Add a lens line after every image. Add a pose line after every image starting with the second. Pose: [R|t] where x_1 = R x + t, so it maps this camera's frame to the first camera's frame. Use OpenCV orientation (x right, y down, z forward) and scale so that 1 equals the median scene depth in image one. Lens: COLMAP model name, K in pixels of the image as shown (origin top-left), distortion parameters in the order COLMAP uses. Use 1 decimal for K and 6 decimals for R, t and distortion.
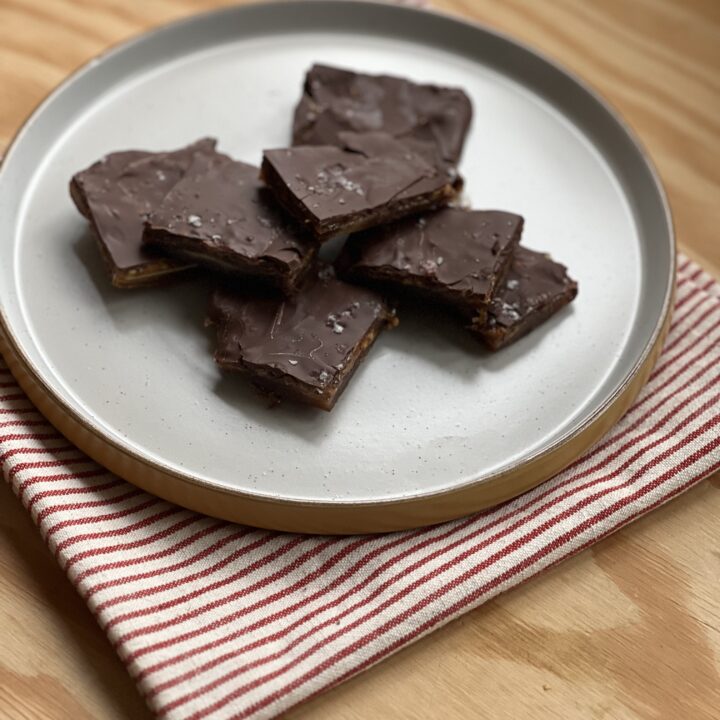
lens RADIAL K [[2323.6, 0, 360.0], [0, 2323.6, 360.0], [0, 0, 1]] dist [-0.474742, 13.769942]
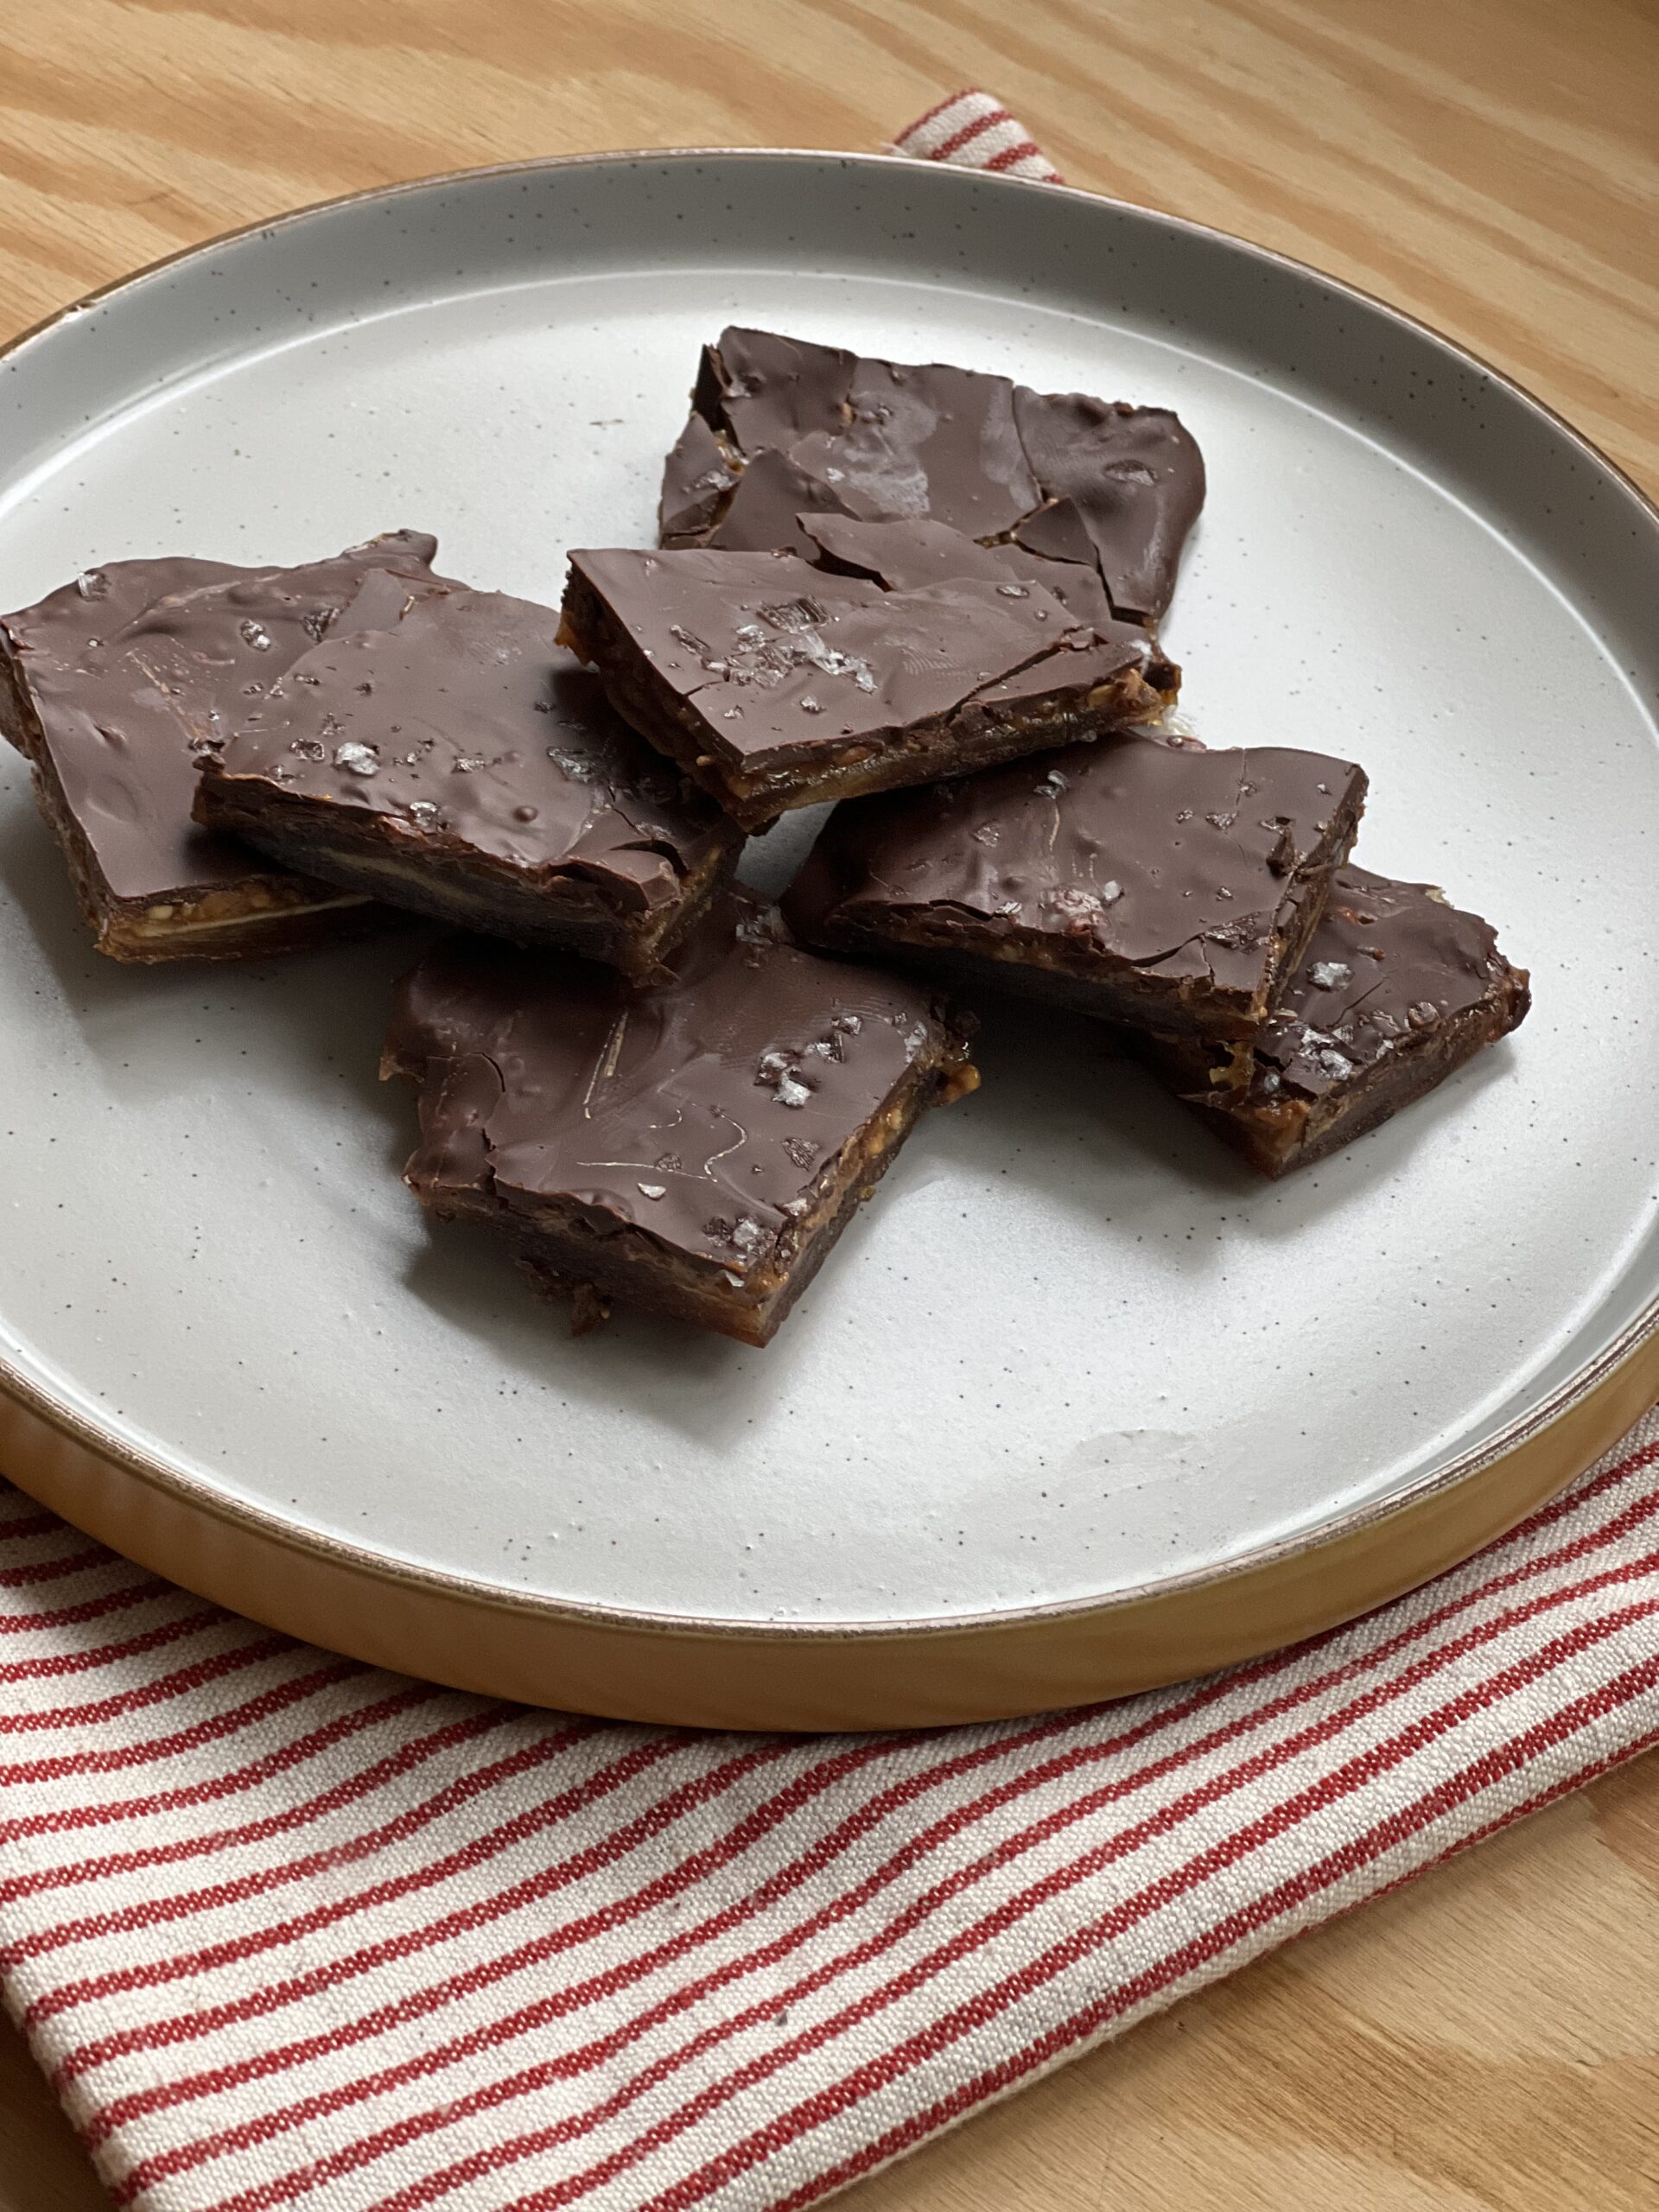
lens RADIAL K [[5218.8, 0, 829.5], [0, 5218.8, 1106.0], [0, 0, 1]] dist [0.065377, 0.709722]
pose [[0.999841, 0.017230, 0.004690, -0.007877], [-0.016945, 0.998326, -0.055304, 0.028818], [-0.005635, 0.055216, 0.998459, 0.279422]]
